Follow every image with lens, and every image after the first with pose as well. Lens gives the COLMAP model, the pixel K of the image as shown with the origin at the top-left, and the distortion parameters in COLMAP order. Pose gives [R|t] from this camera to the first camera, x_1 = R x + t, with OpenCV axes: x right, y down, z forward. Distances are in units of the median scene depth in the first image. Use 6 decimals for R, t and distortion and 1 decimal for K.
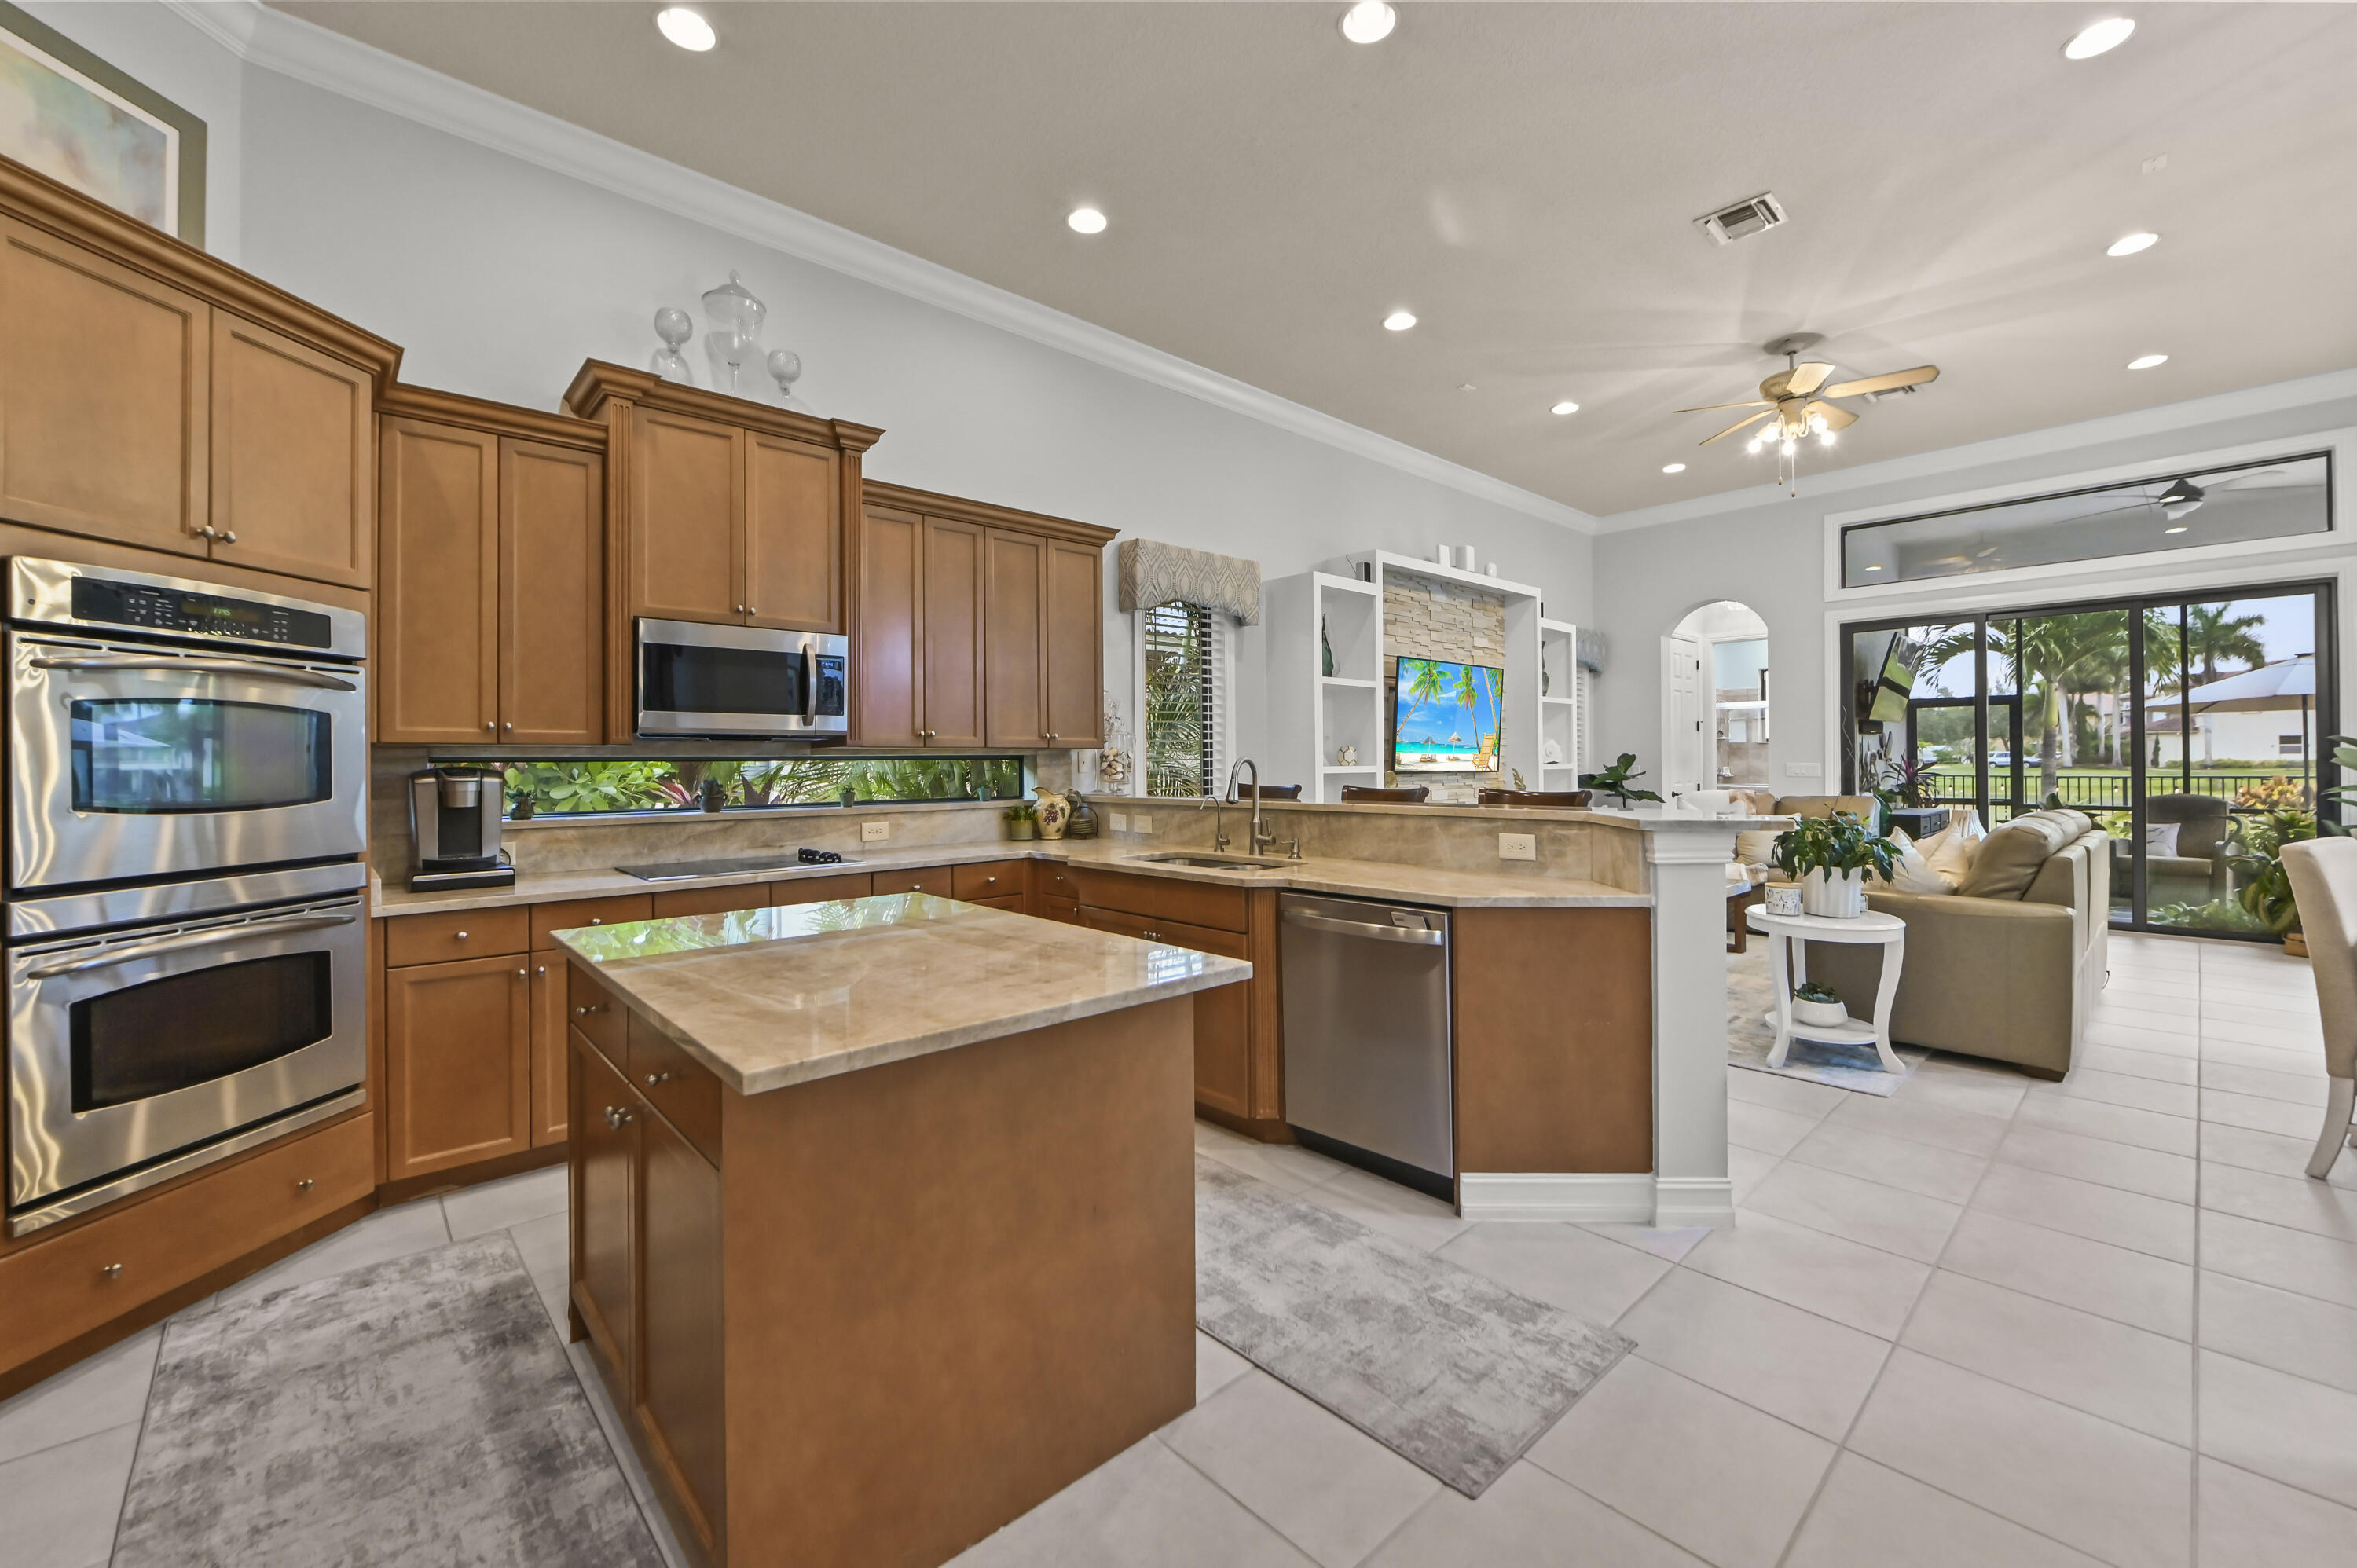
lens RADIAL K [[941.8, 0, 1187.3], [0, 941.8, 737.9], [0, 0, 1]] dist [0.000428, 0.000228]
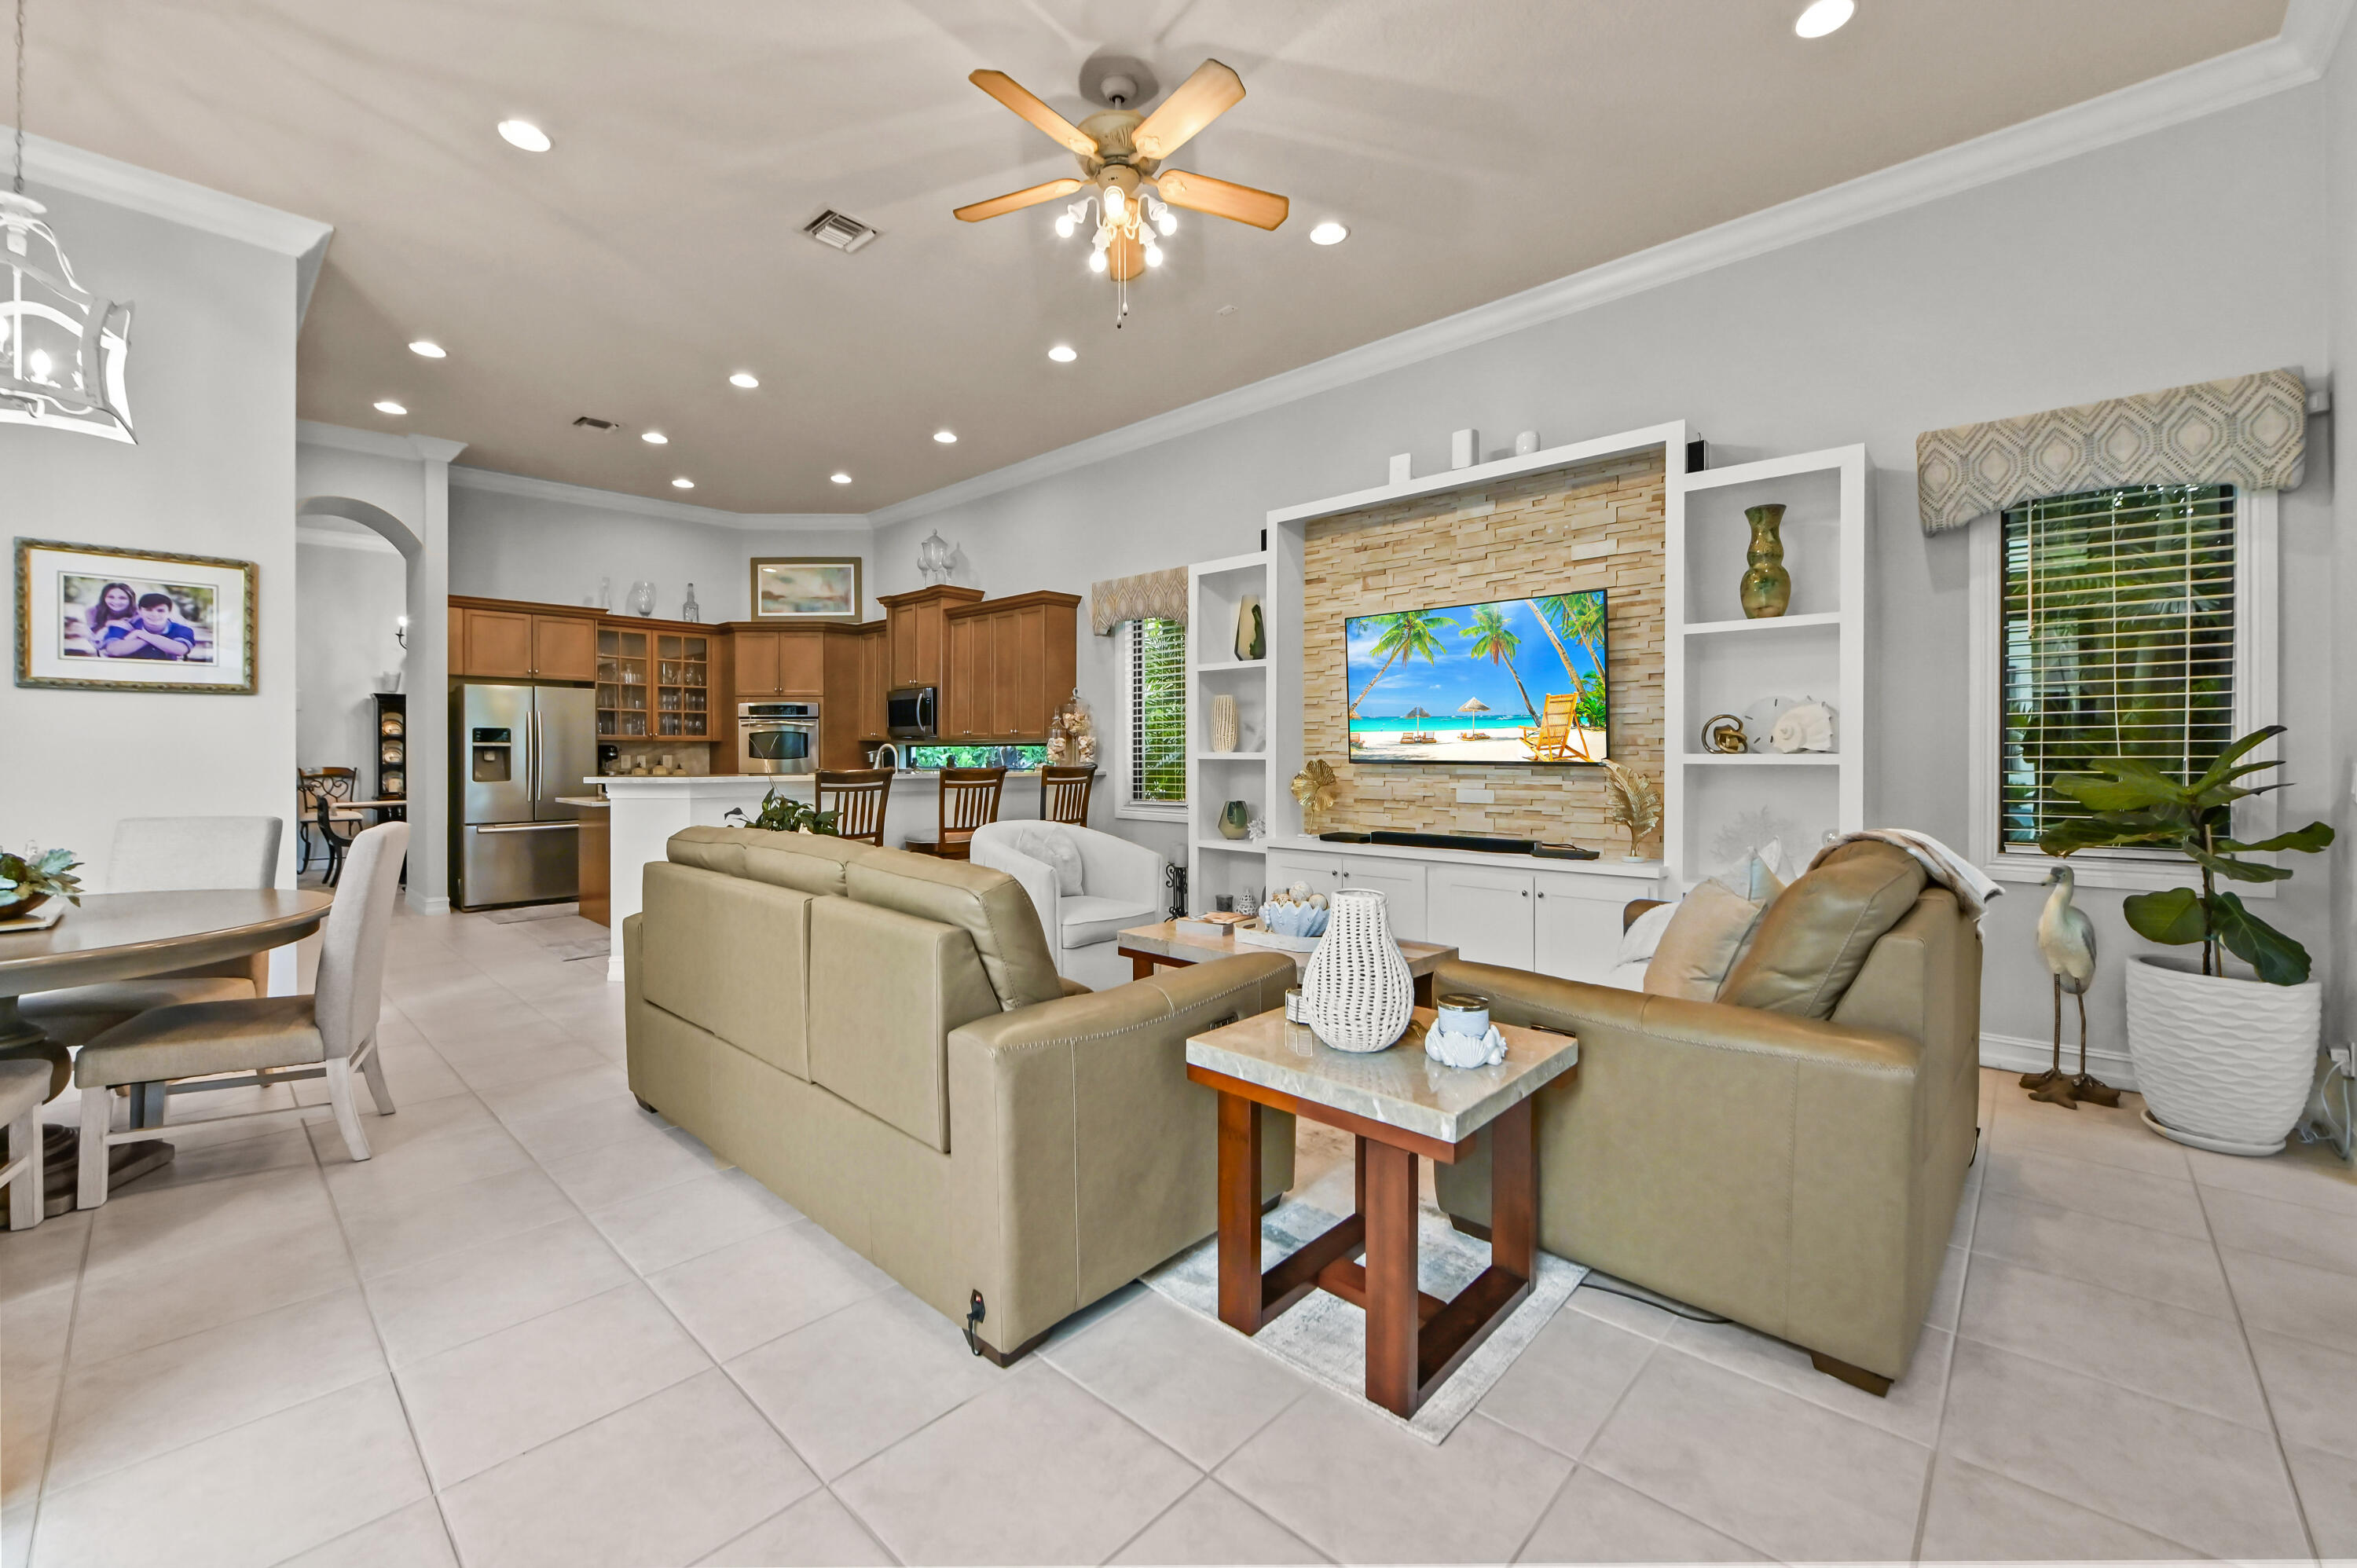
lens RADIAL K [[941.8, 0, 1187.3], [0, 941.8, 737.9], [0, 0, 1]] dist [0.000428, 0.000228]
pose [[0.076011, -0.010483, -0.997052, 0.994502], [0.026764, 0.999606, -0.008469, 0.023477], [0.996748, -0.026041, 0.076261, 0.758411]]
